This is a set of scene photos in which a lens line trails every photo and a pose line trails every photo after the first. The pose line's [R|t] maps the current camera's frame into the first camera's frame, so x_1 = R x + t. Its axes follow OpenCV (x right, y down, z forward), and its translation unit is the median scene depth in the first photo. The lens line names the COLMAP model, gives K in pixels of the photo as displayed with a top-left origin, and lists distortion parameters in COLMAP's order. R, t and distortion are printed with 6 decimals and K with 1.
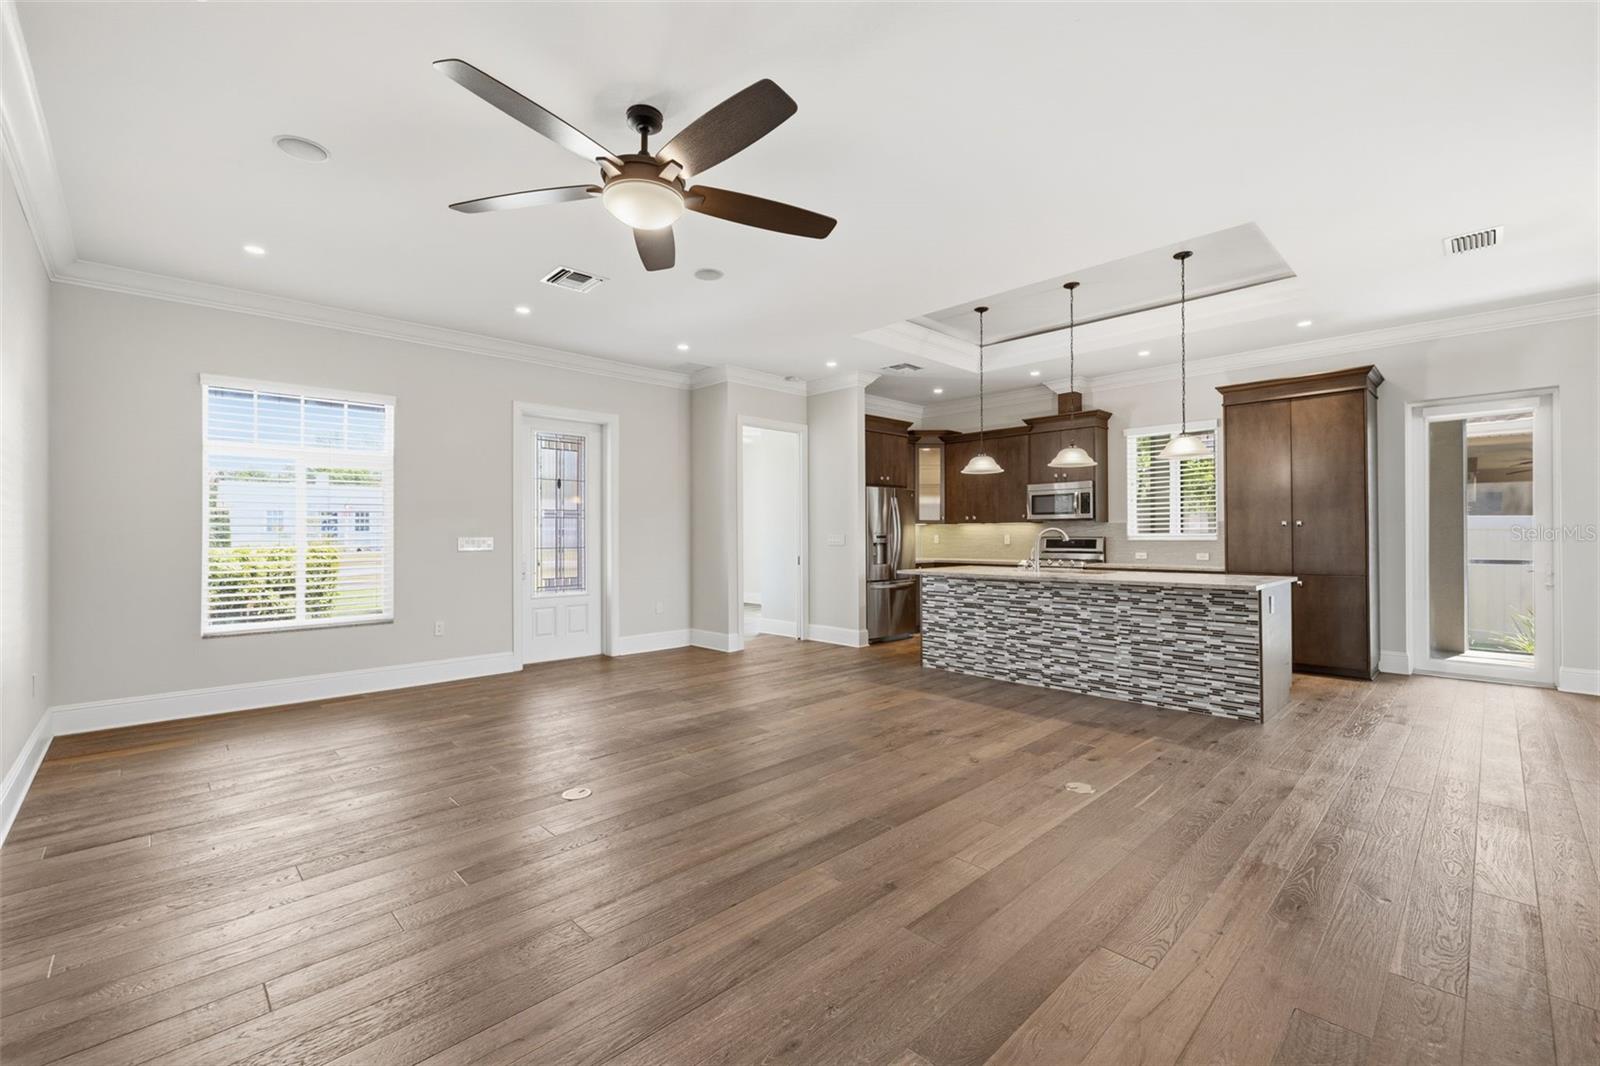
lens RADIAL K [[672.0, 0, 797.1], [0, 672.0, 531.7], [0, 0, 1]] dist [0.004186, -0.000425]
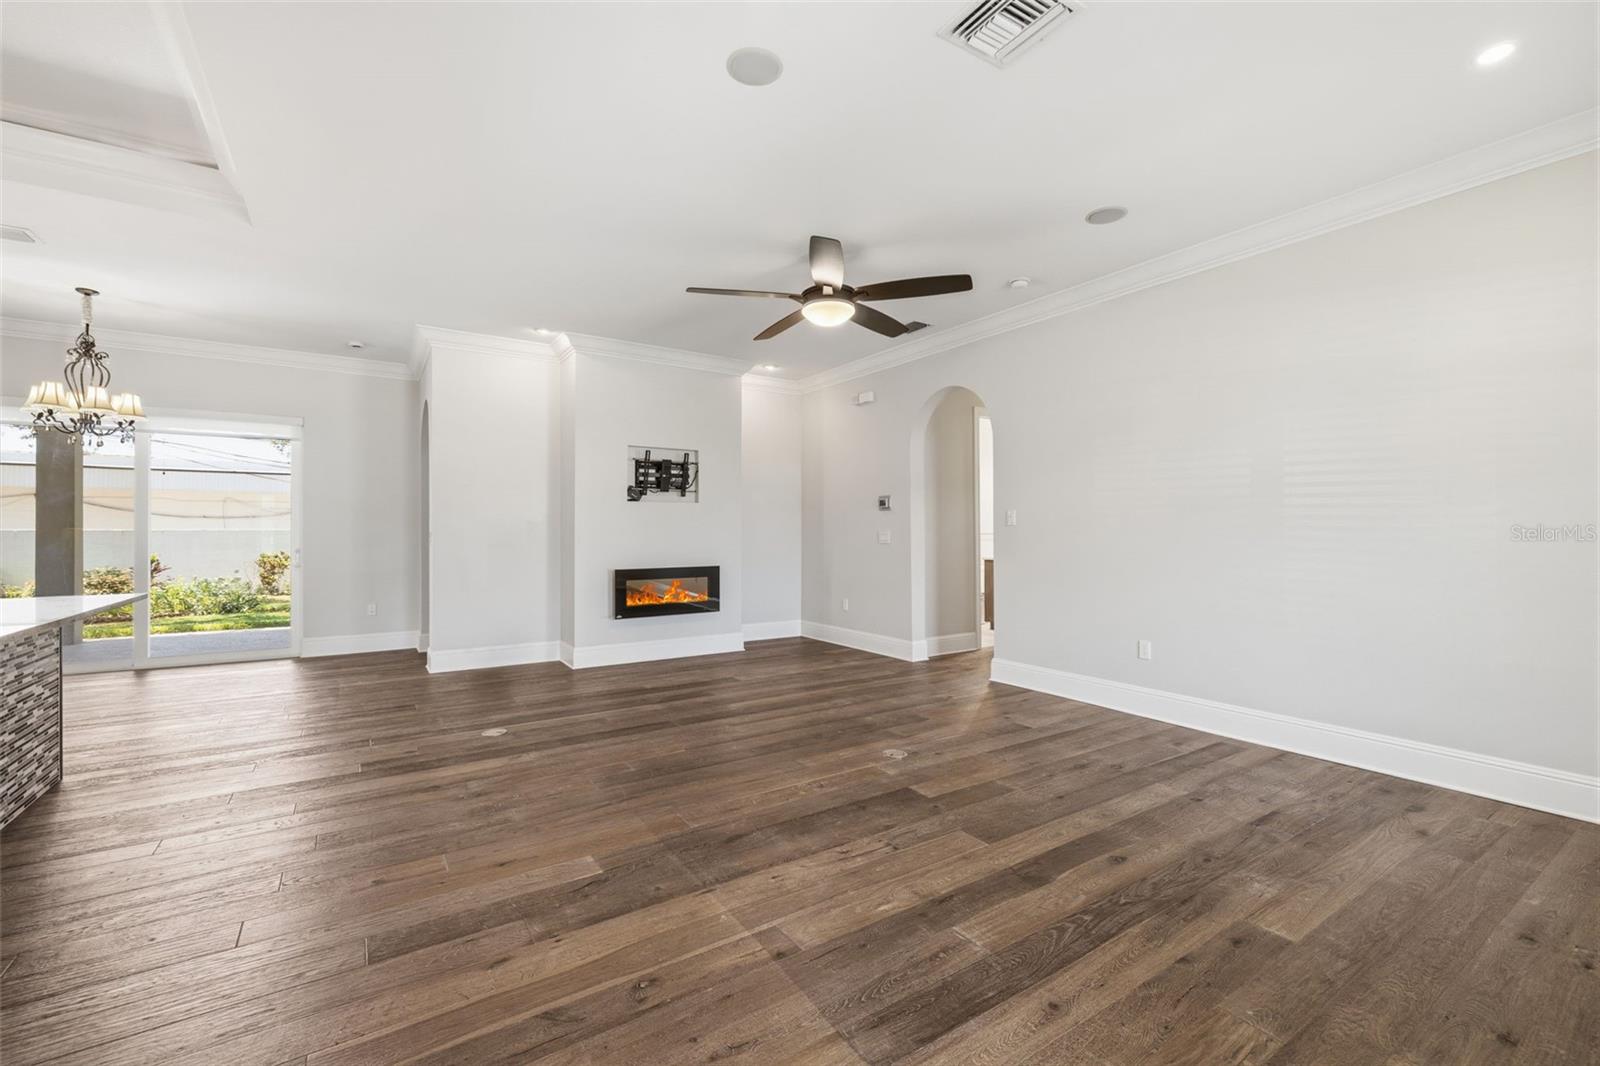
lens RADIAL K [[672.0, 0, 800.5], [0, 672.0, 533.6], [0, 0, 1]] dist [0.004186, -0.000425]
pose [[-0.982948, 0.004175, 0.183837, -0.351479], [0.003646, 0.999988, -0.003217, 0.012640], [-0.183848, -0.002492, -0.982952, 1.991700]]
